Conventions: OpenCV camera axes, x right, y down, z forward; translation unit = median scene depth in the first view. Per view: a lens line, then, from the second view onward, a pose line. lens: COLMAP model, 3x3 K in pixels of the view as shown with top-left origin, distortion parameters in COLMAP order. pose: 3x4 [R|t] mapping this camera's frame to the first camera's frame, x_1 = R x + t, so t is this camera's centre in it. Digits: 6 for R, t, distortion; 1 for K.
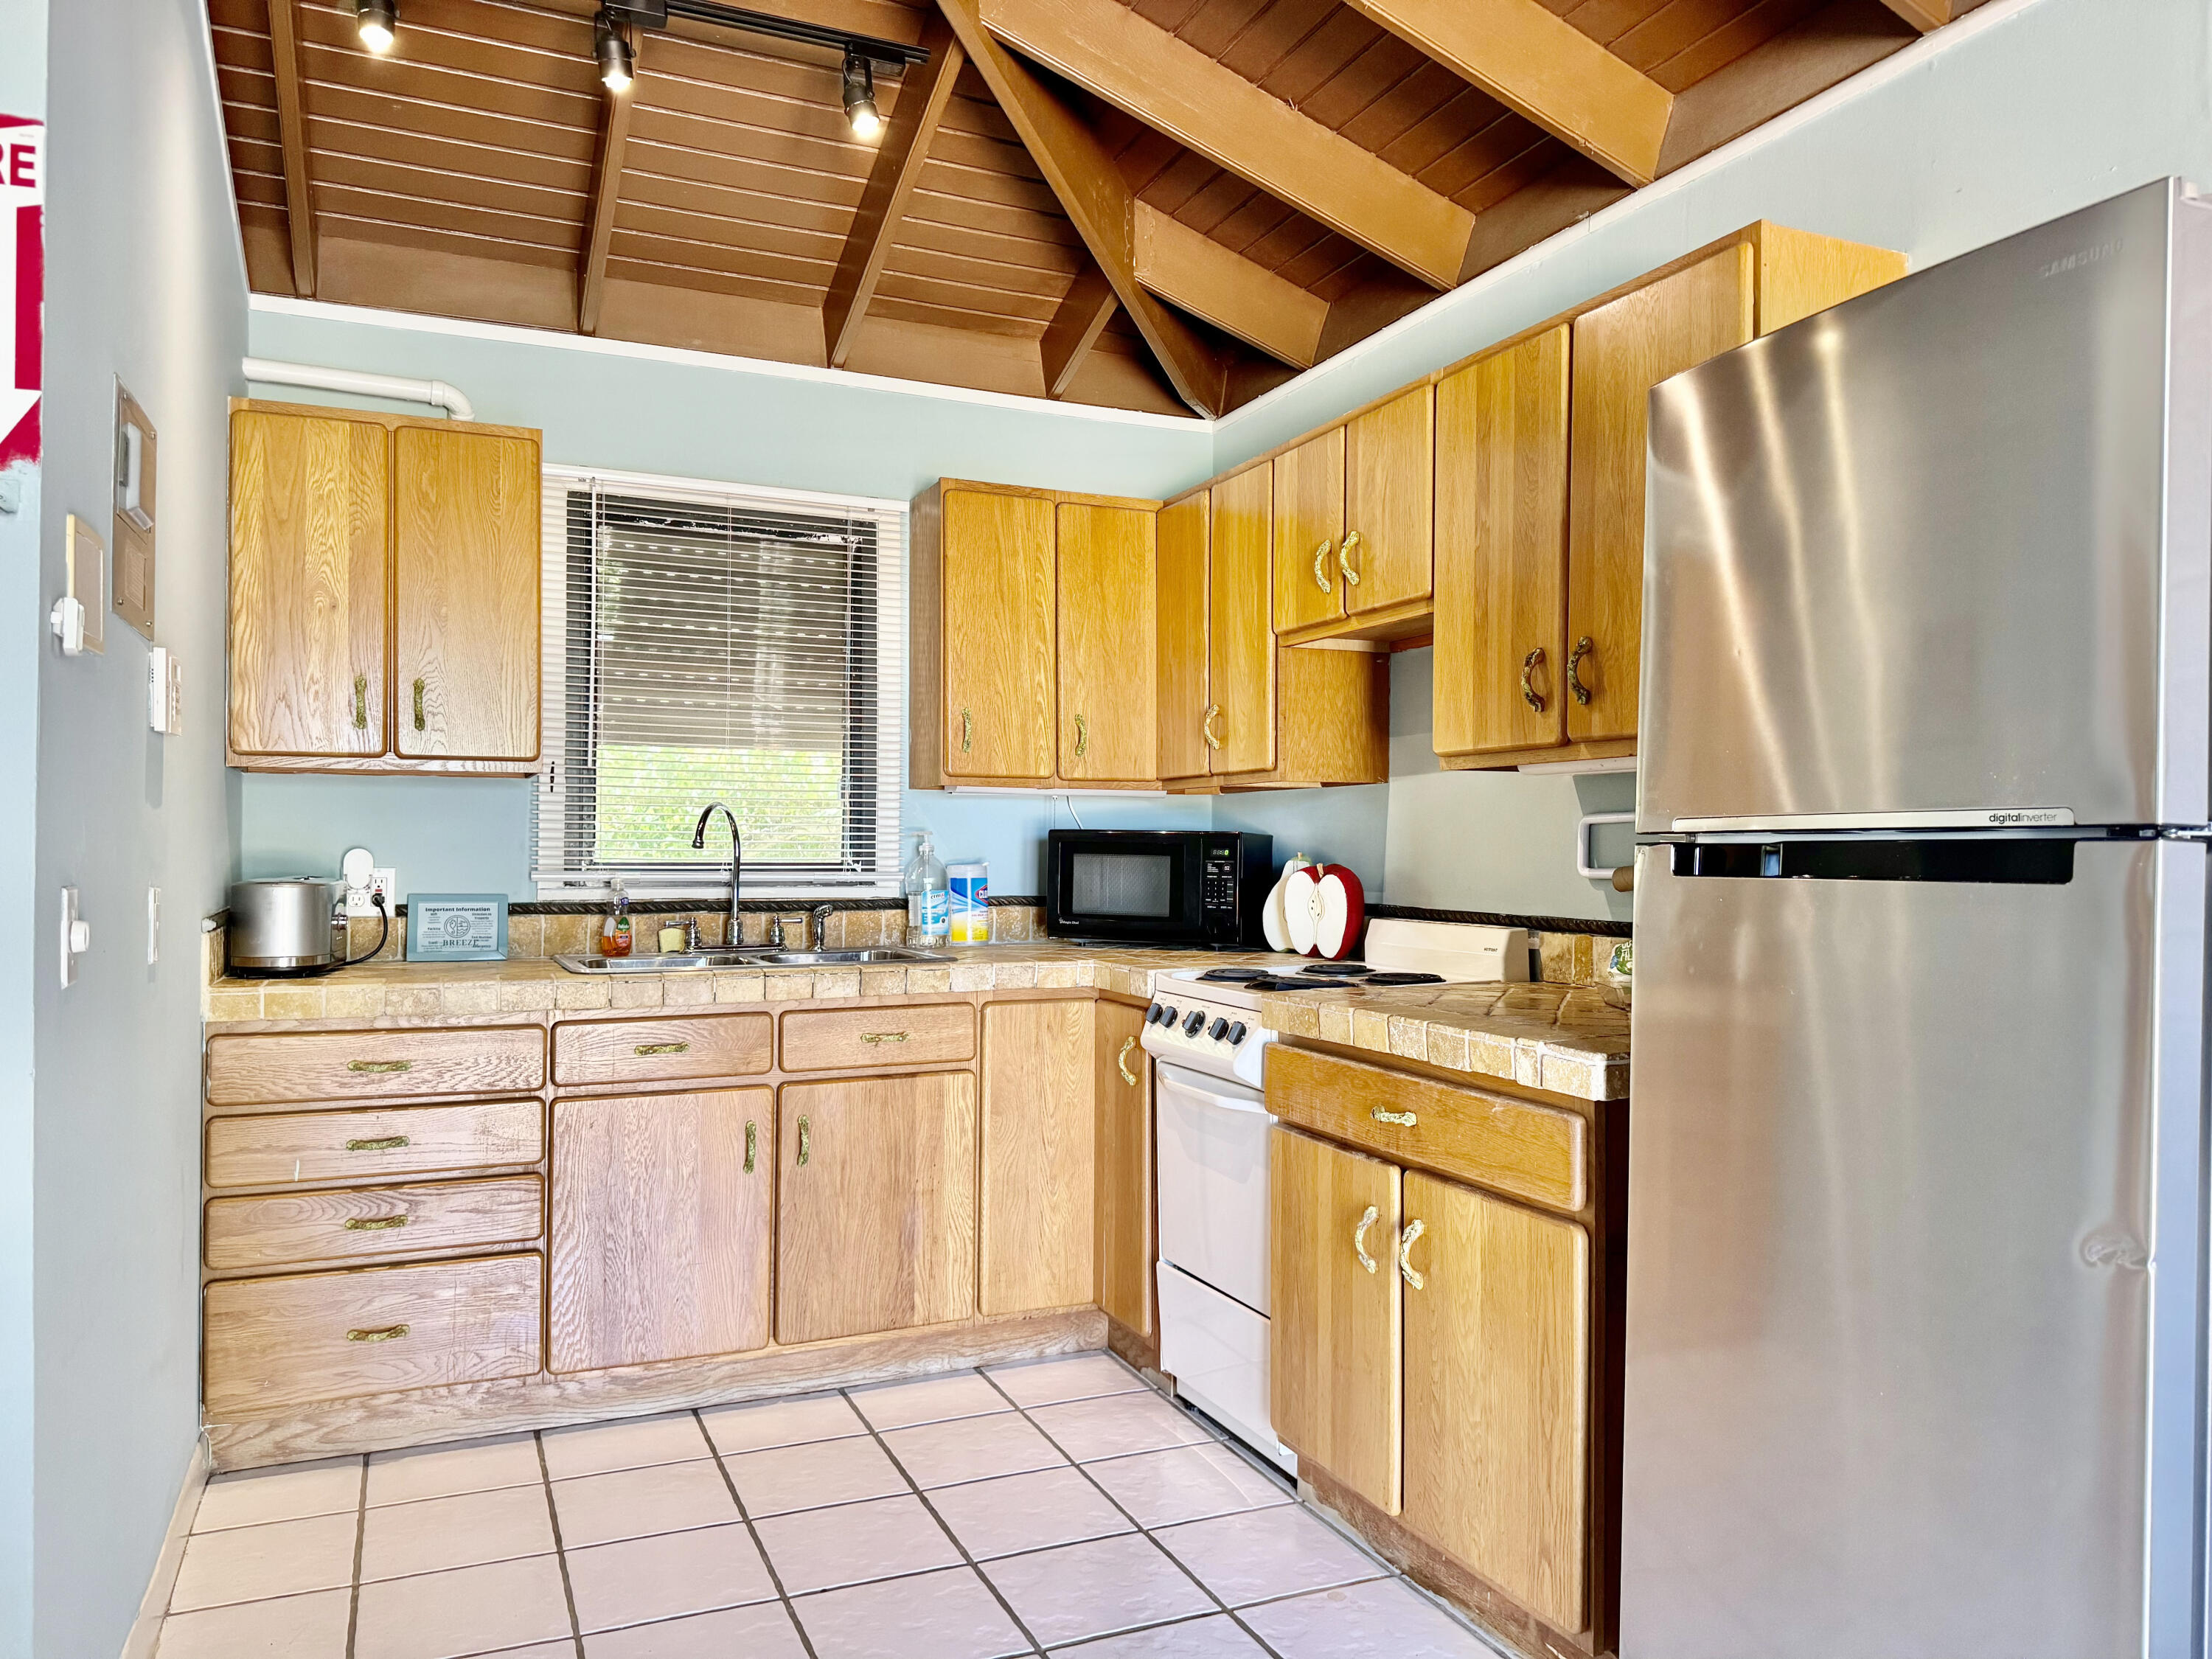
lens RADIAL K [[1546.0, 0, 1107.4], [0, 1546.0, 827.4], [0, 0, 1]] dist [0.046308, -0.000592]
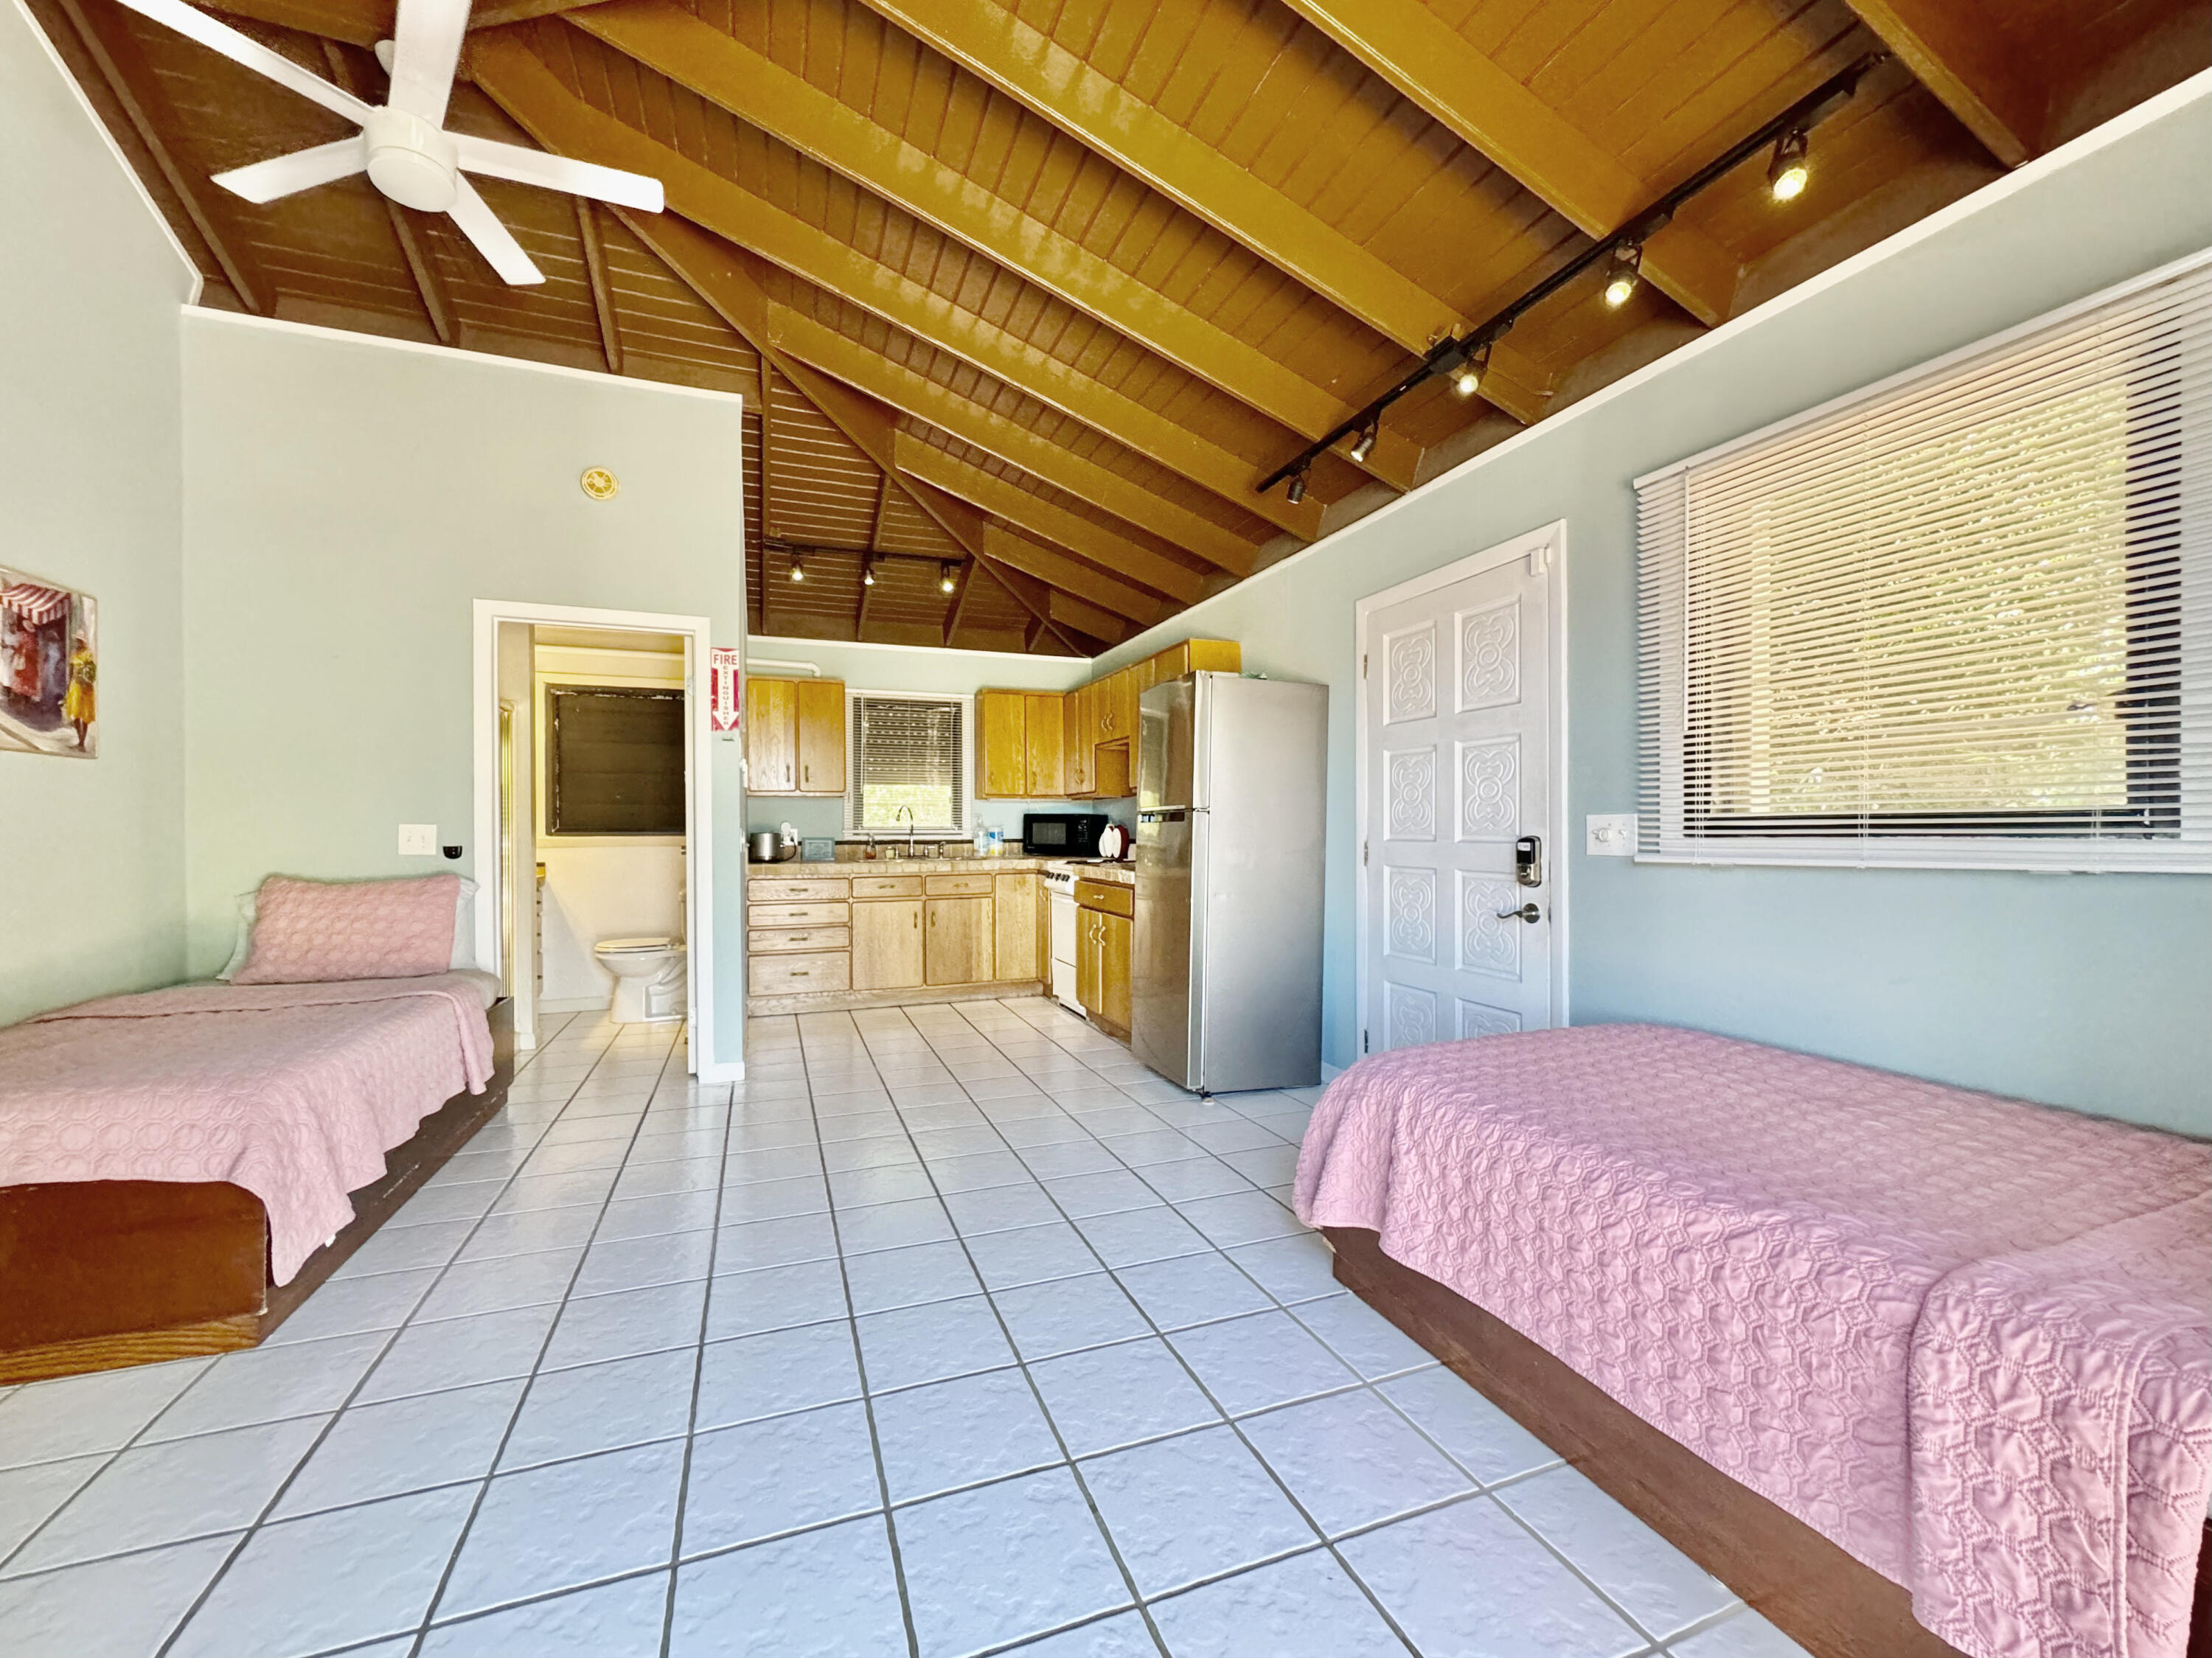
lens RADIAL K [[896.6, 0, 1105.6], [0, 896.6, 833.8], [0, 0, 1]] dist [-0.000365, -0.000002]
pose [[0.998629, -0.008462, -0.051653, 0.214362], [0.009452, 0.999776, 0.018951, 0.009099], [0.051481, -0.019413, 0.998485, -0.668910]]
